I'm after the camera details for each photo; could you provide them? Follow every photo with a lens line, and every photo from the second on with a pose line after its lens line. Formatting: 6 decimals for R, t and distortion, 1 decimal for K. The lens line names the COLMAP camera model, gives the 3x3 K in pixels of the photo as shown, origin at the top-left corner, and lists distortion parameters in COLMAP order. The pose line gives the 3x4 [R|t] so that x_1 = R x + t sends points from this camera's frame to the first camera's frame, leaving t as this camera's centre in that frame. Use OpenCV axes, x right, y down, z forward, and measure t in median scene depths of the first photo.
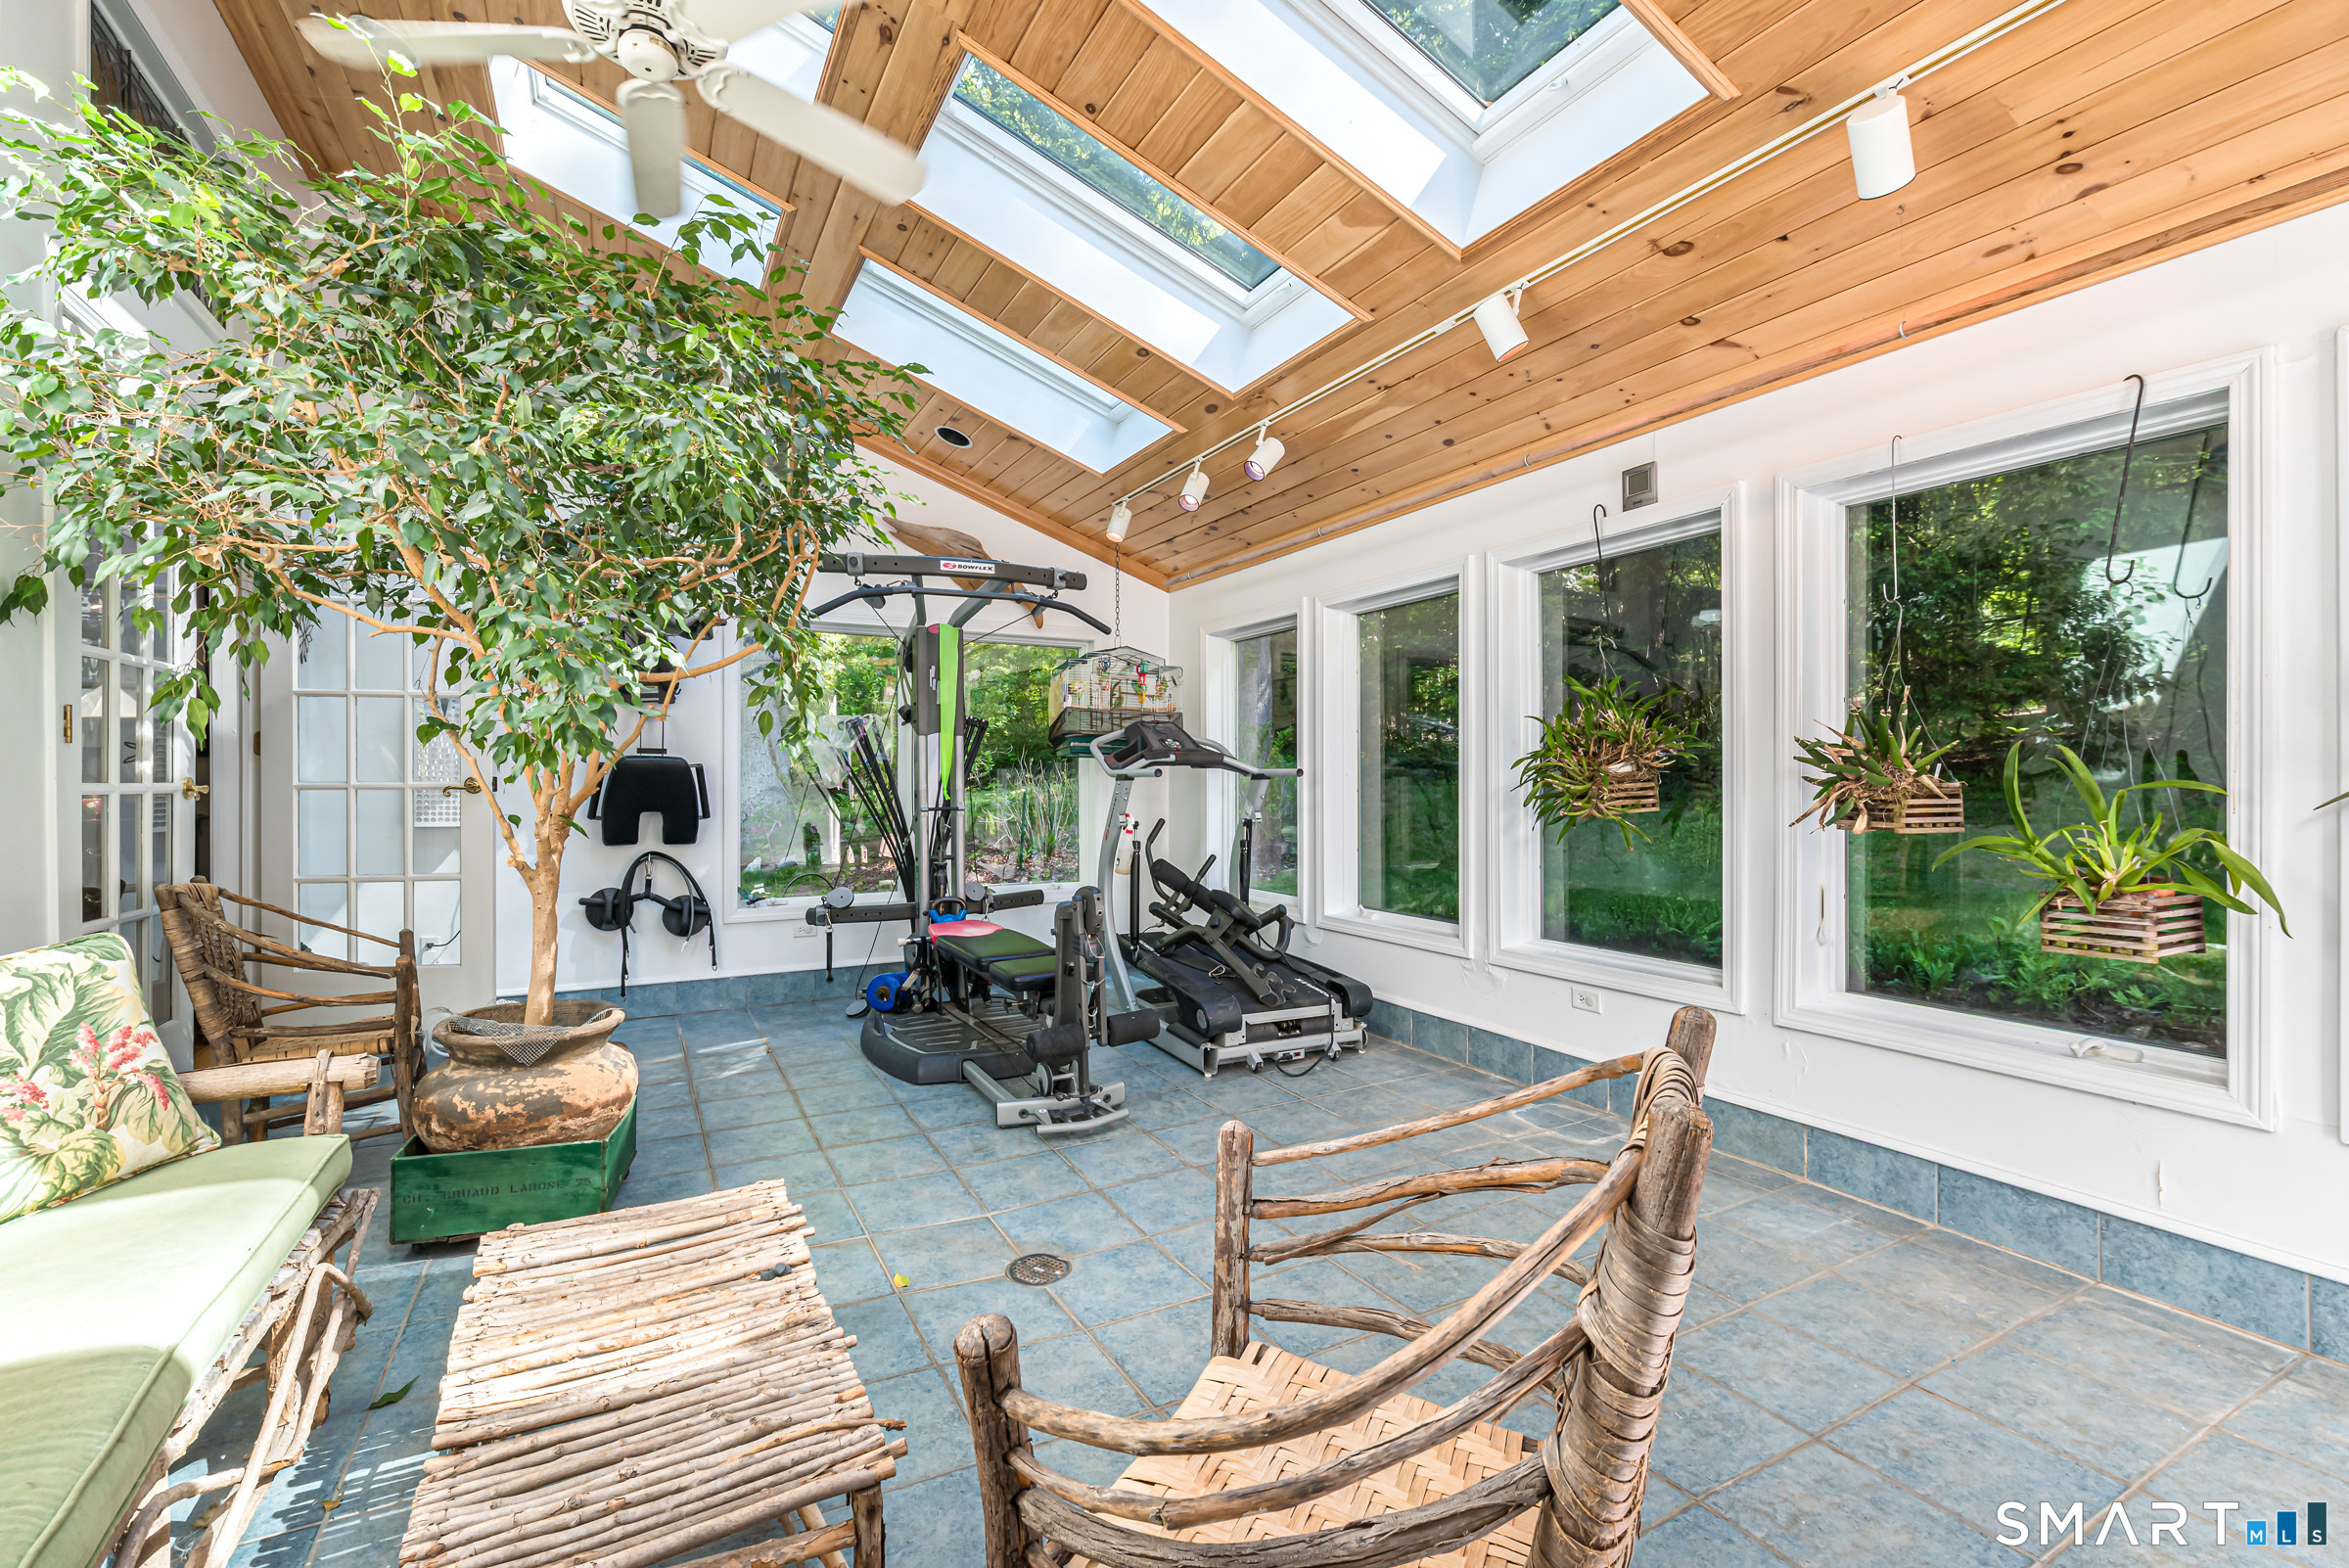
lens RADIAL K [[983.4, 0, 1178.7], [0, 983.4, 773.4], [0, 0, 1]] dist [0.003177, 0.000268]
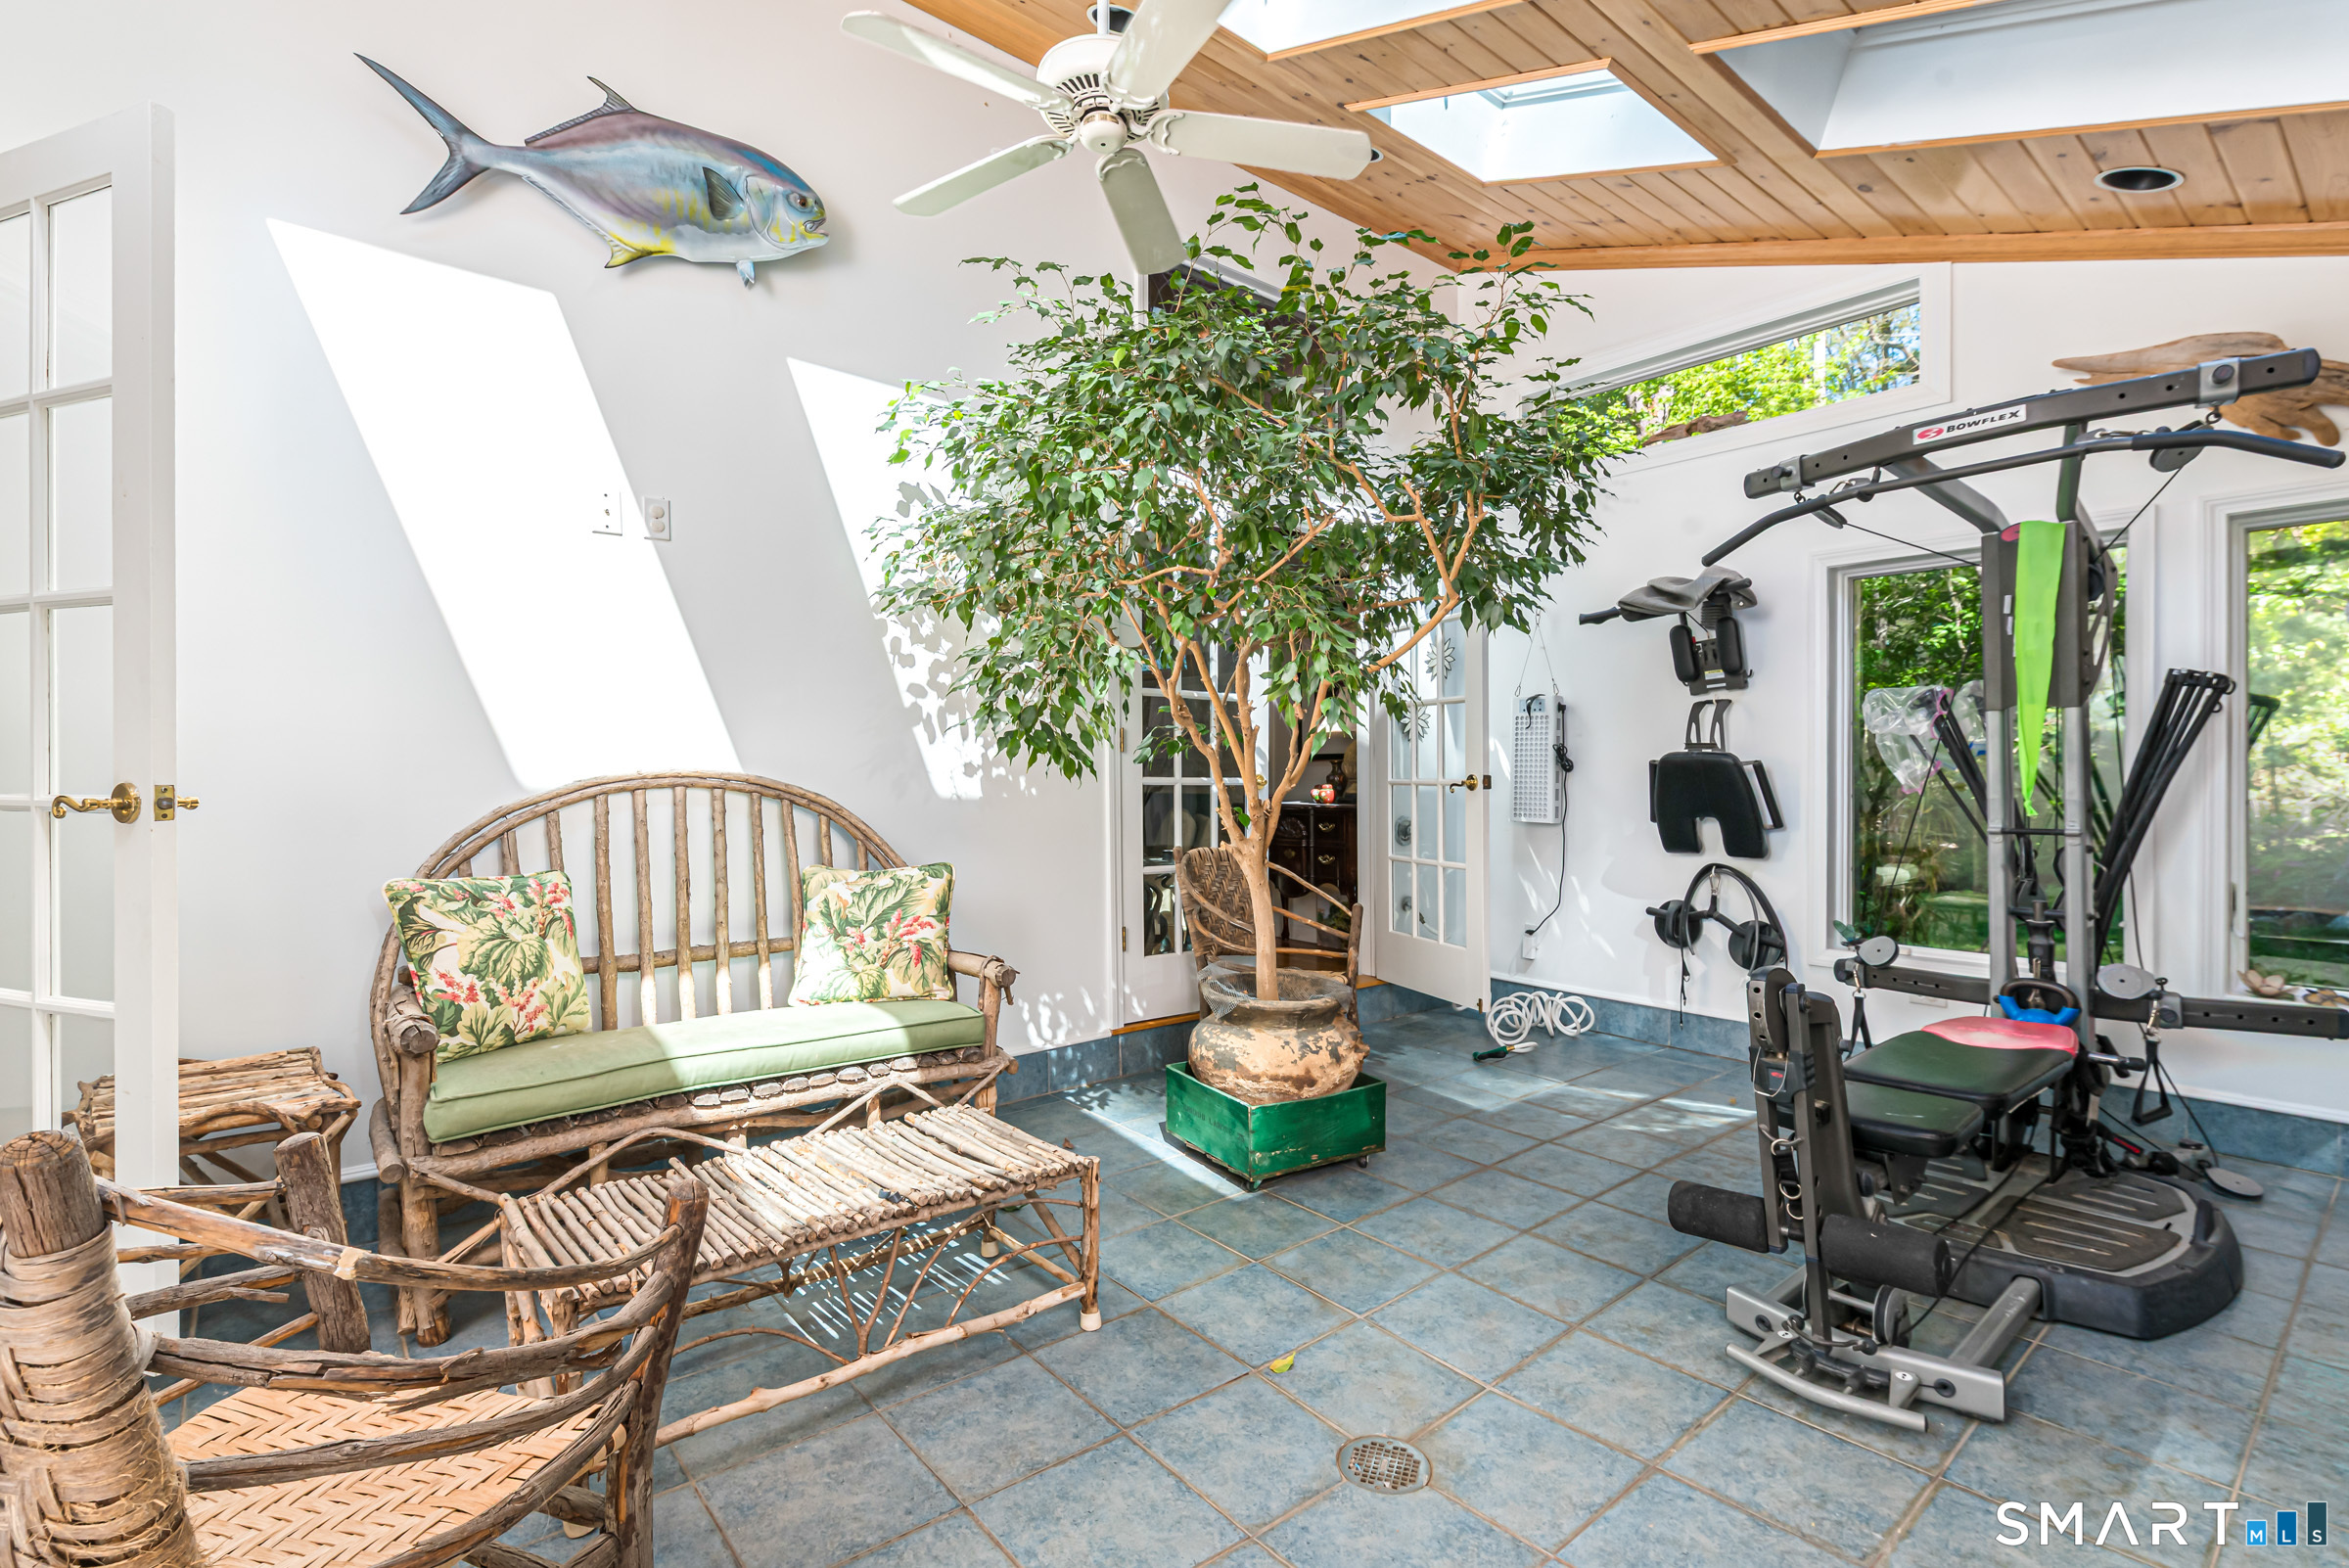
lens RADIAL K [[1092.0, 0, 1179.3], [0, 1092.0, 789.1], [0, 0, 1]] dist [0.003789, -0.000215]
pose [[0.205478, 0.014212, -0.978559, 0.305046], [-0.001370, 0.999898, 0.014234, 0.001726], [0.978661, -0.001584, 0.205476, 0.354731]]
